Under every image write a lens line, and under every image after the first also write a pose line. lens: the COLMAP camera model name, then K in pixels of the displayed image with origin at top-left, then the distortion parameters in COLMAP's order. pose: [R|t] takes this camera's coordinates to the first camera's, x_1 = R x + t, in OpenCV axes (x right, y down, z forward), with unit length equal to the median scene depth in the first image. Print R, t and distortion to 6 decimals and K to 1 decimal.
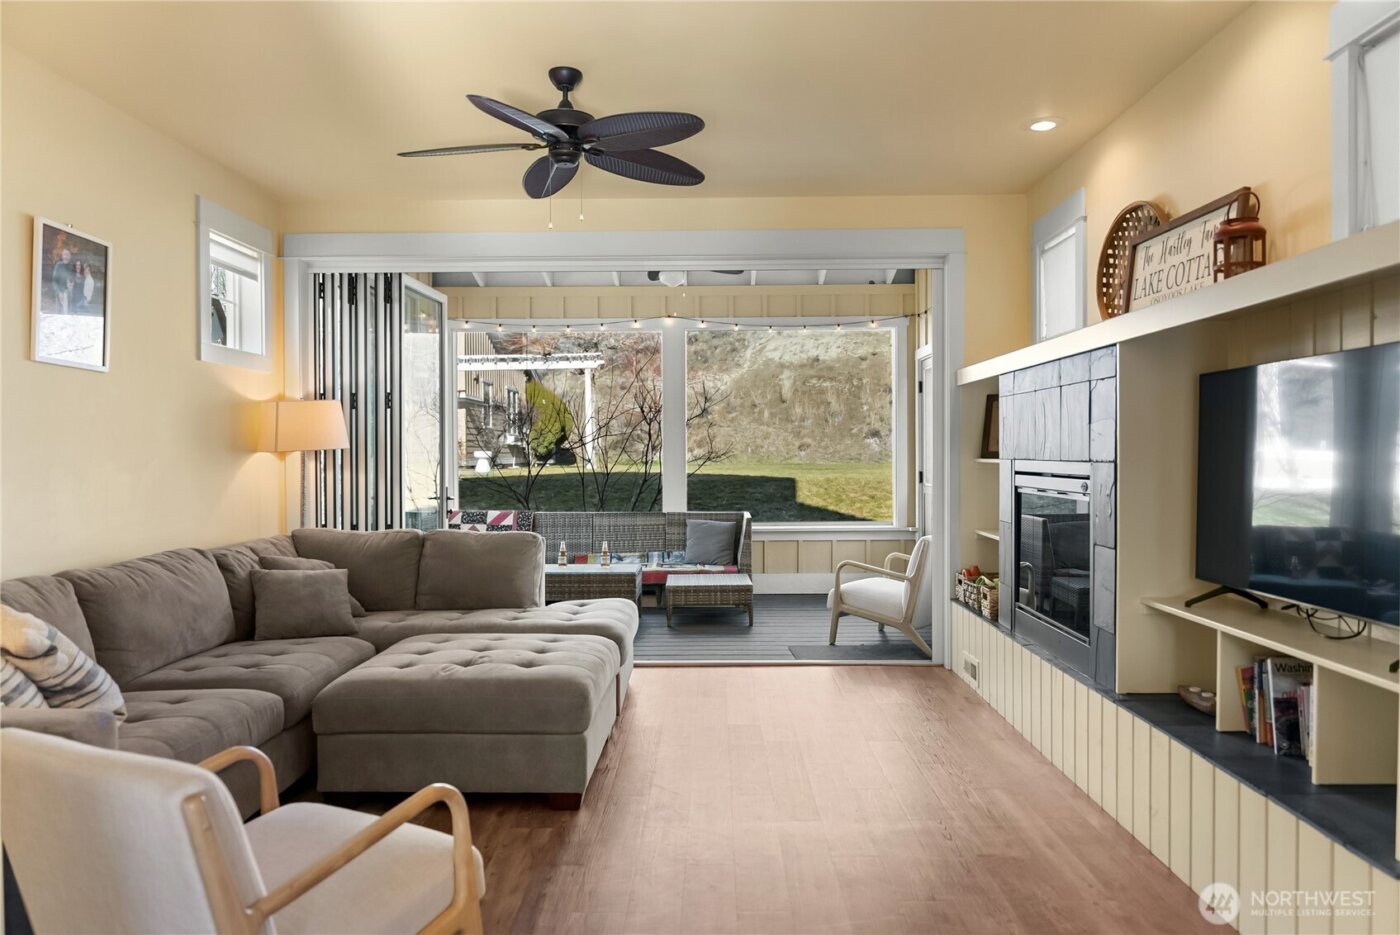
lens RADIAL K [[921.4, 0, 700.0], [0, 921.4, 467.5], [0, 0, 1]] dist [-0.007591, -0.002984]
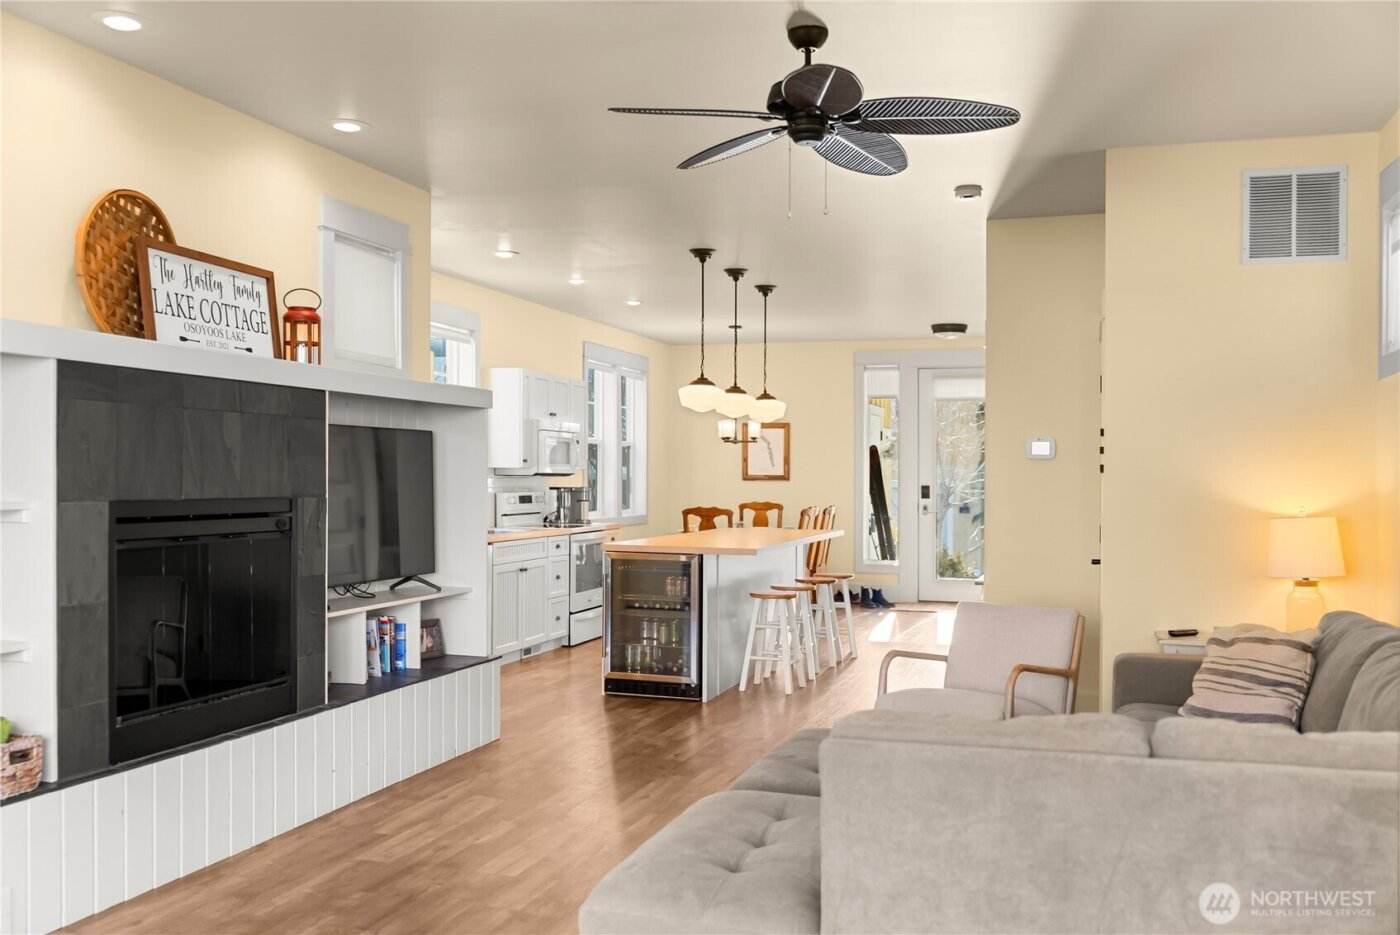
lens RADIAL K [[1364.0, 0, 699.3], [0, 1364.0, 470.1], [0, 0, 1]] dist [-0.194518, 0.001373]
pose [[-0.960182, 0.001972, 0.279370, -0.280275], [0.004518, 0.999954, 0.008471, -0.032081], [-0.279340, 0.009396, -0.960146, 1.575827]]
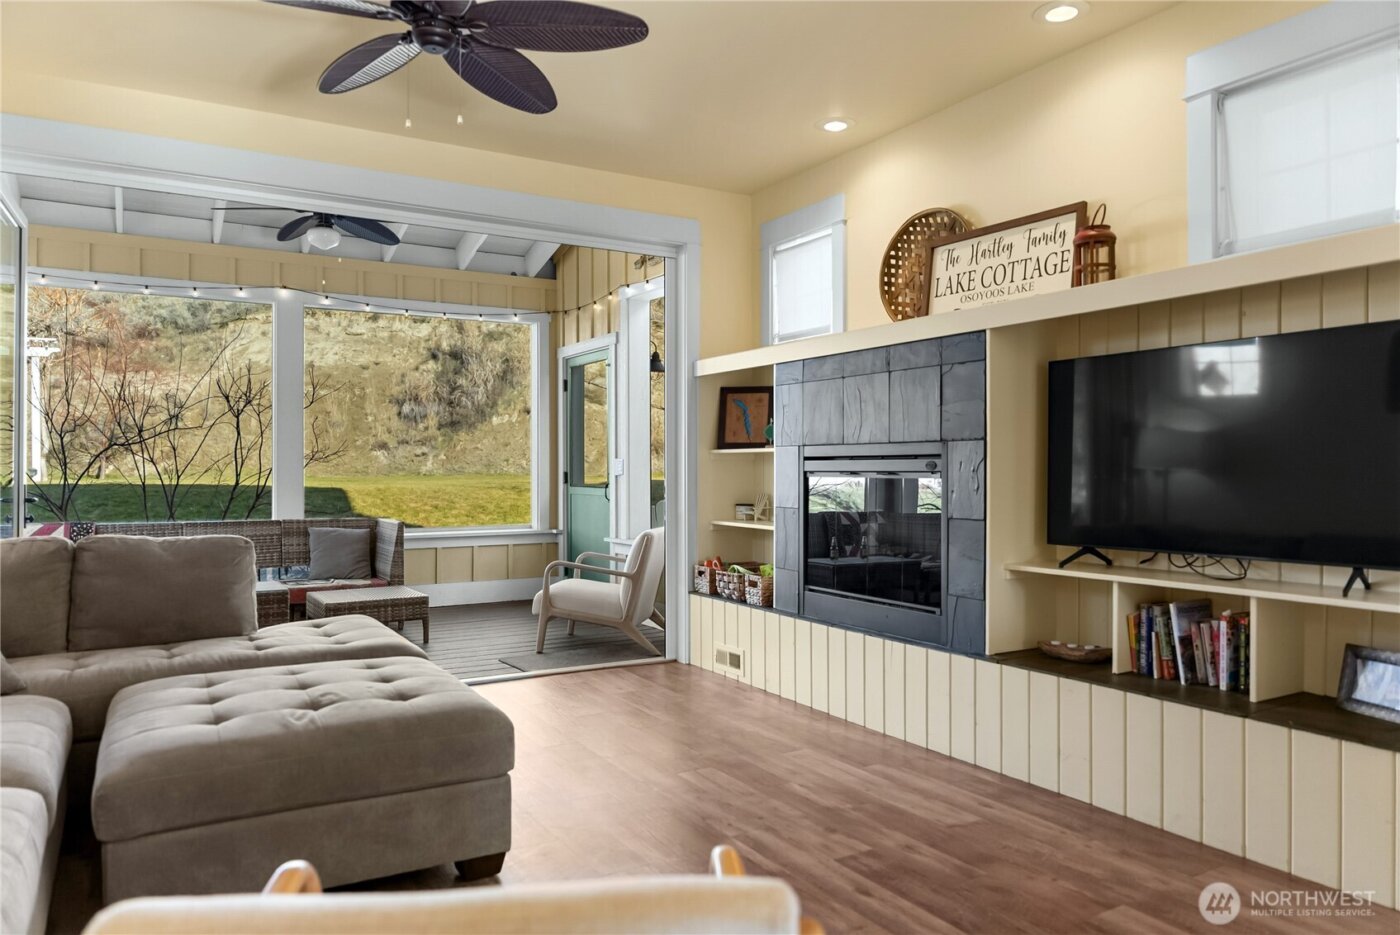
lens RADIAL K [[921.4, 0, 700.0], [0, 921.4, 467.5], [0, 0, 1]] dist [-0.007591, -0.002984]
pose [[0.860391, 0.004961, 0.509611, -0.250006], [0.003270, 0.999878, -0.015255, 0.027486], [-0.509624, 0.014792, 0.860270, 0.158556]]
